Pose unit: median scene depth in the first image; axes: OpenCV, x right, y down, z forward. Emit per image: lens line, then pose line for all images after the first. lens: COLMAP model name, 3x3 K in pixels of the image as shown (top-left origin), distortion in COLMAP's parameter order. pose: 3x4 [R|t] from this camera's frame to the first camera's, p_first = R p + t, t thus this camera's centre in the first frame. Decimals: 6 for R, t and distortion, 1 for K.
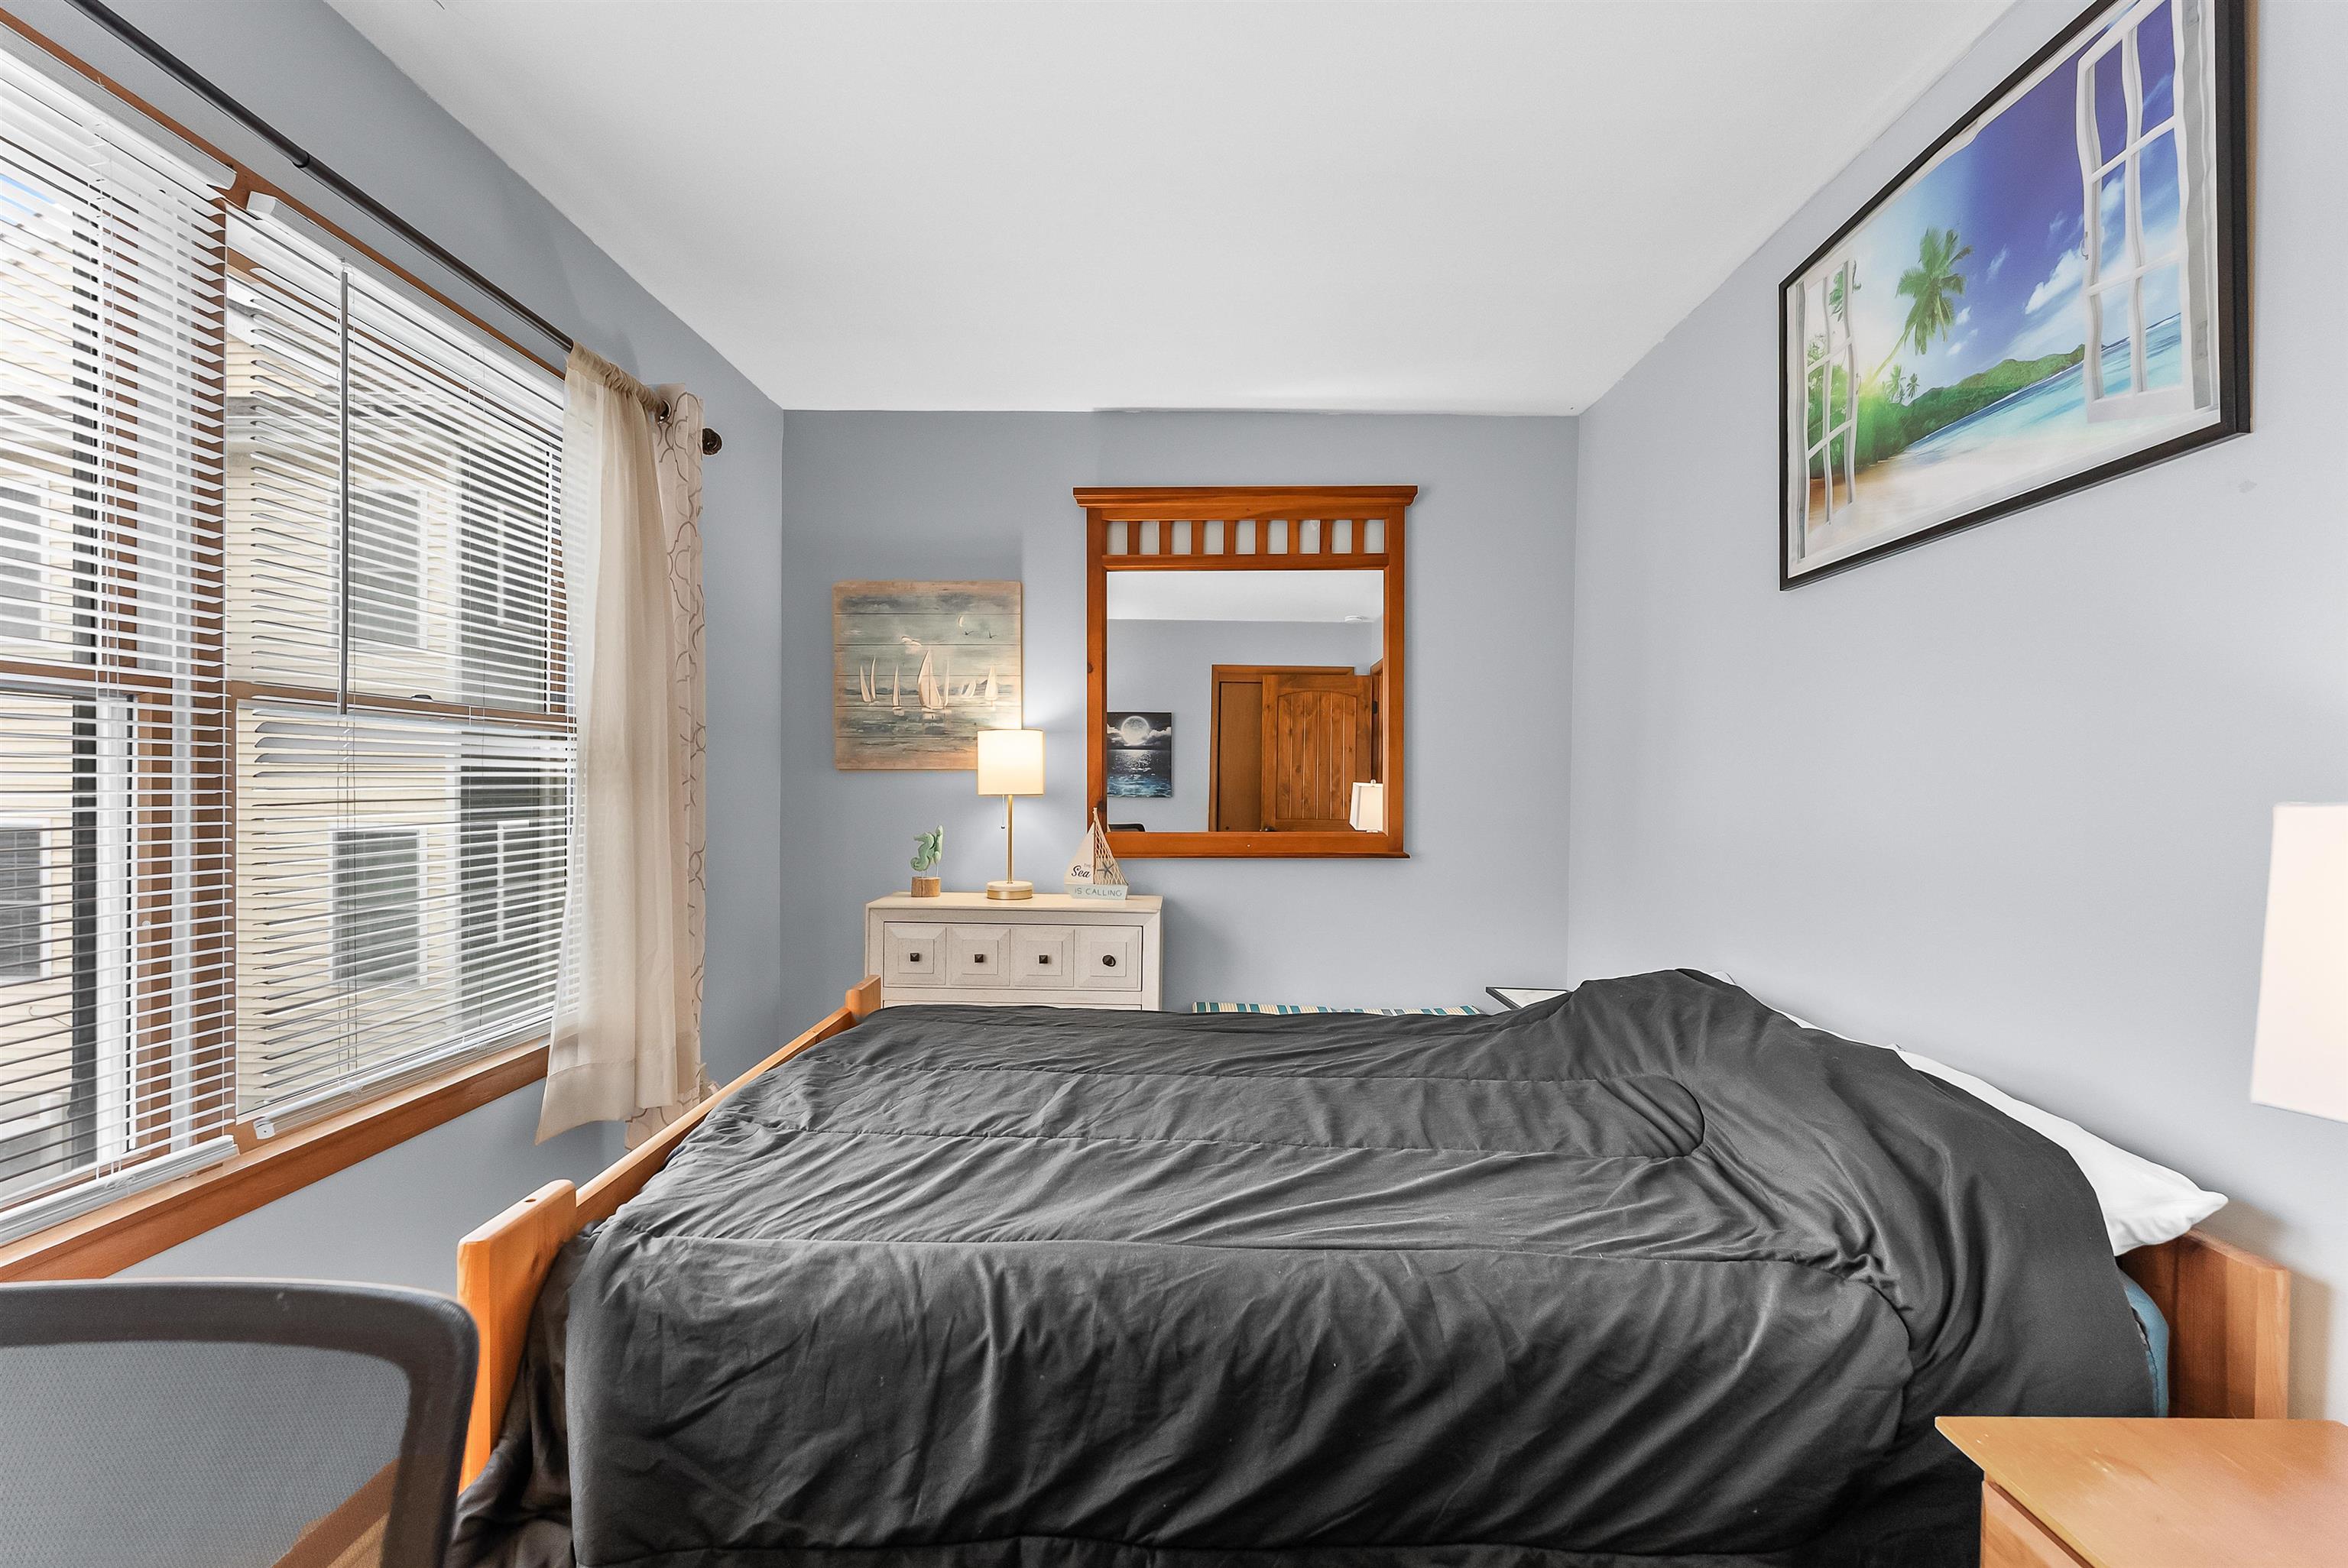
lens RADIAL K [[1036.2, 0, 1177.2], [0, 1036.2, 802.3], [0, 0, 1]] dist [-0.006617, 0.000451]
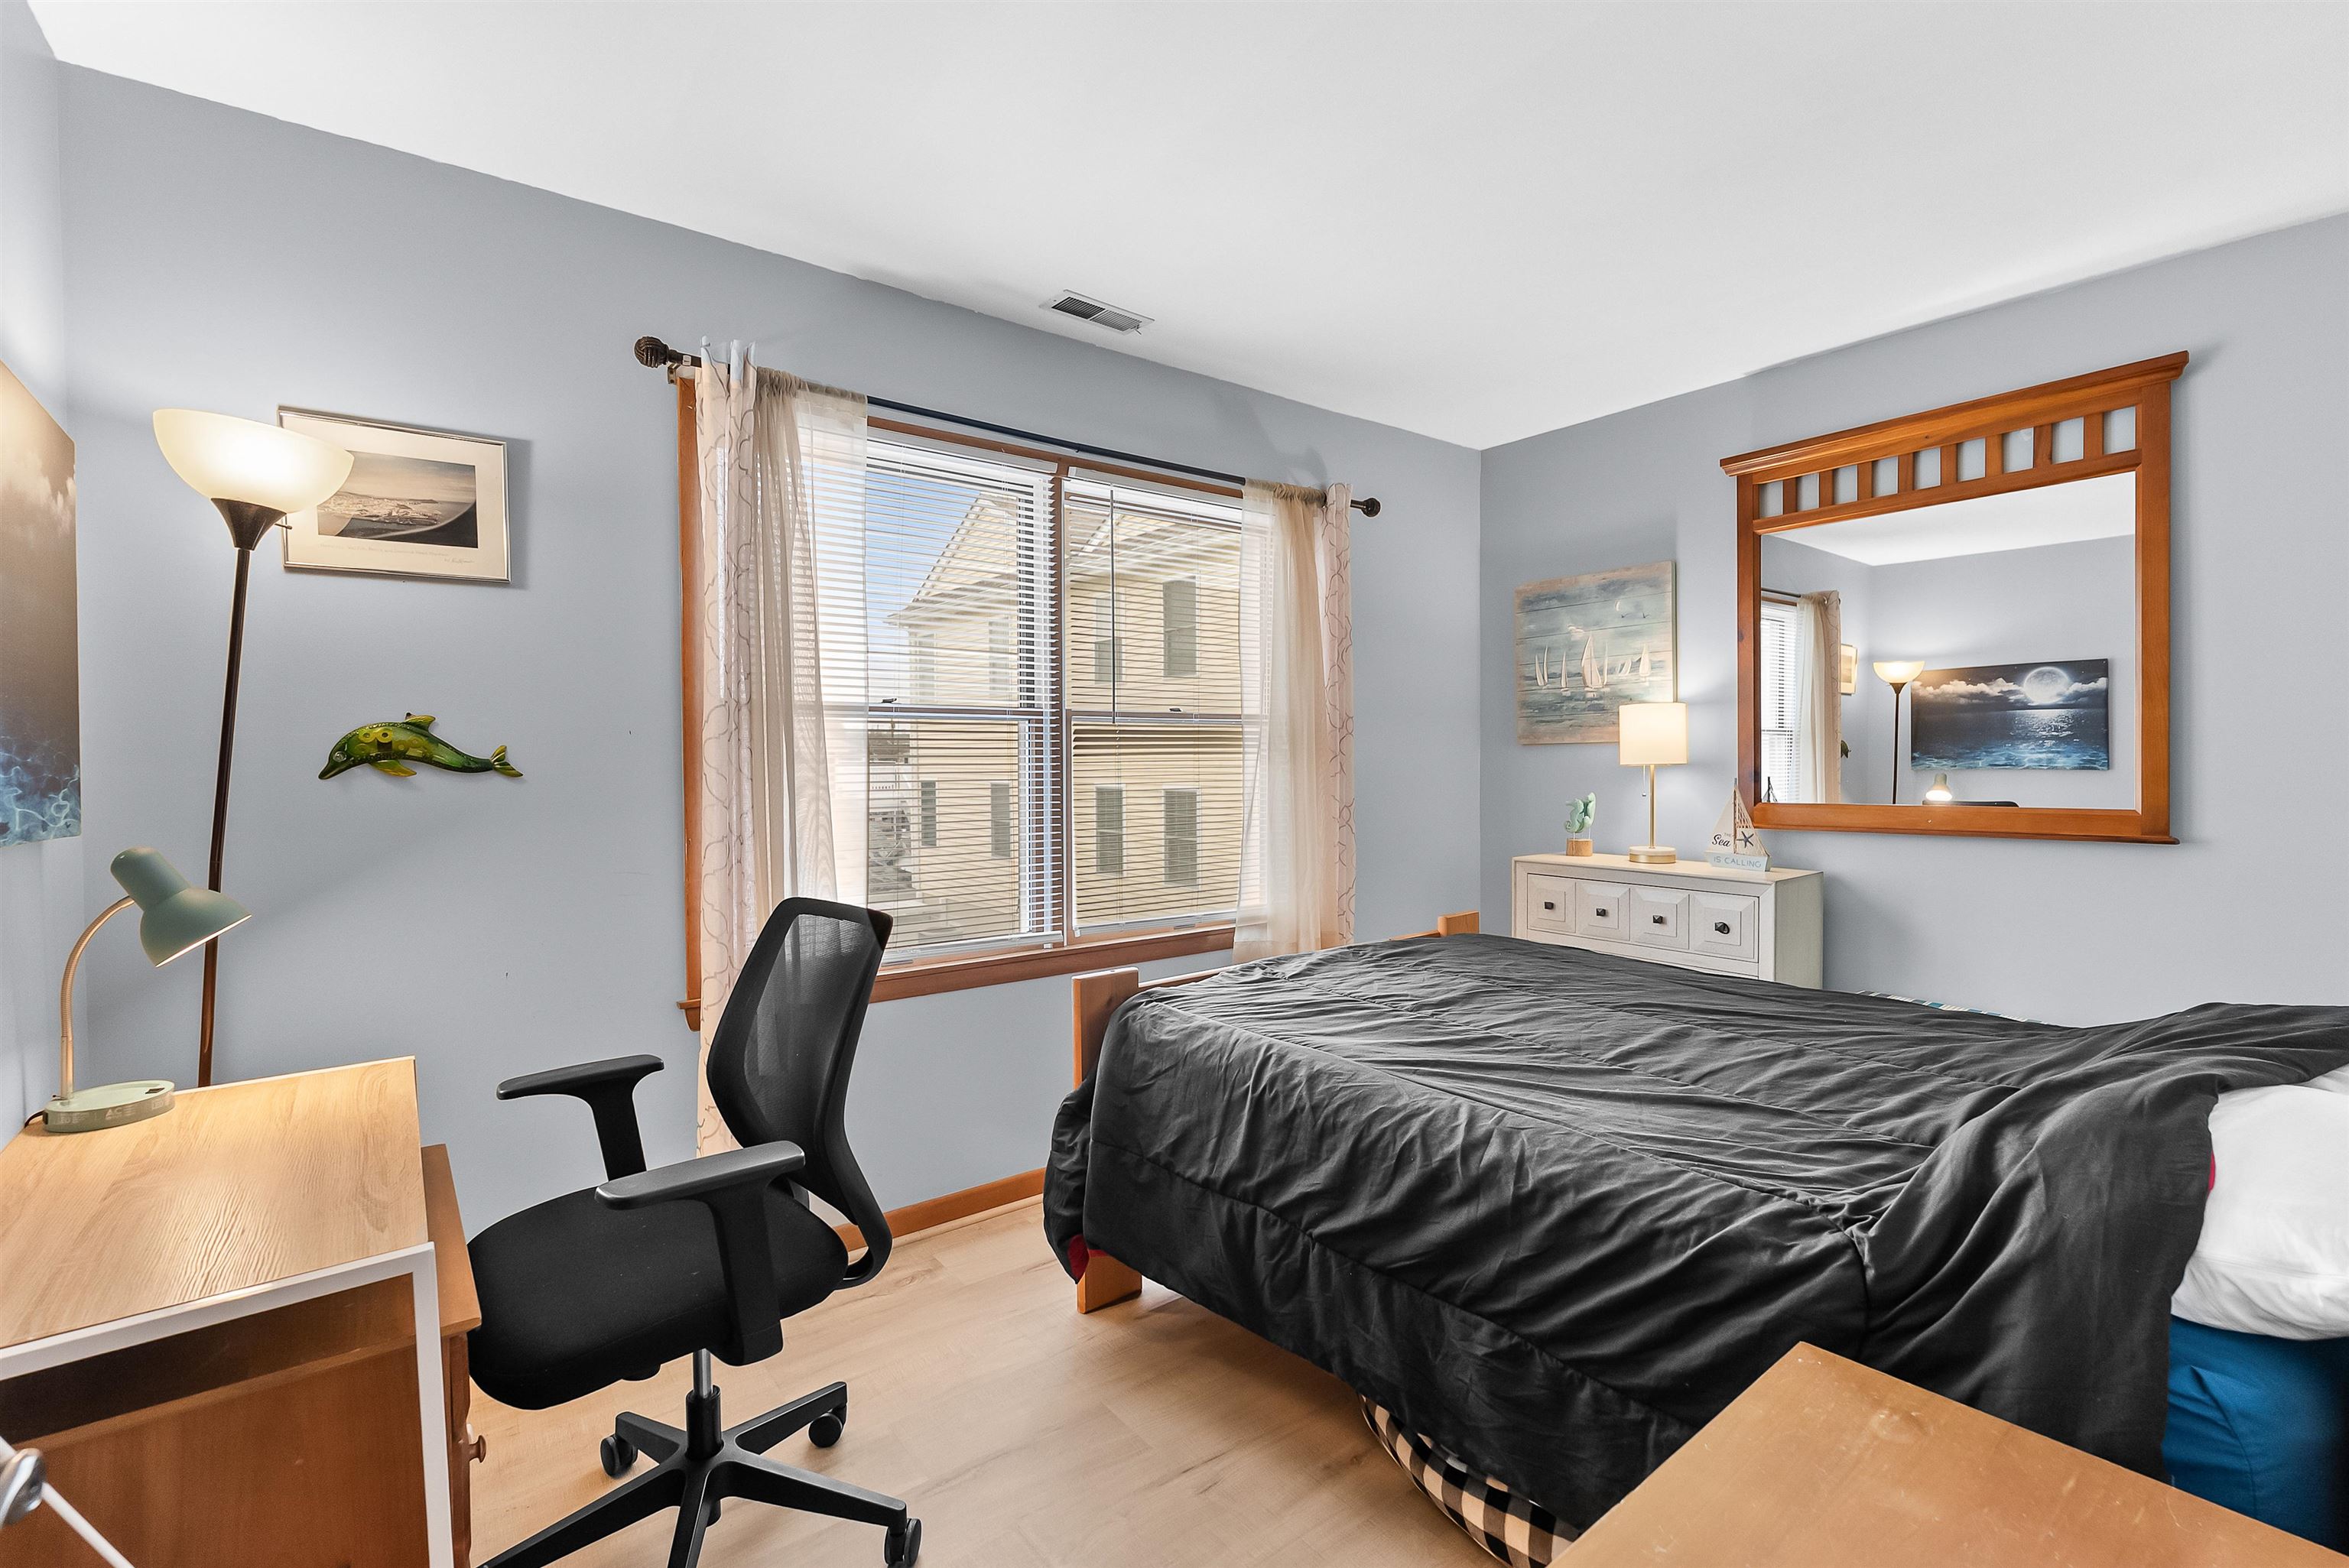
lens RADIAL K [[1046.8, 0, 1177.4], [0, 1046.8, 799.8], [0, 0, 1]] dist [-0.004825, -0.001265]
pose [[0.622453, 0.018415, -0.782440, 0.401375], [-0.002356, 0.999763, 0.021655, 0.006992], [0.782653, -0.011636, 0.622349, -0.053943]]
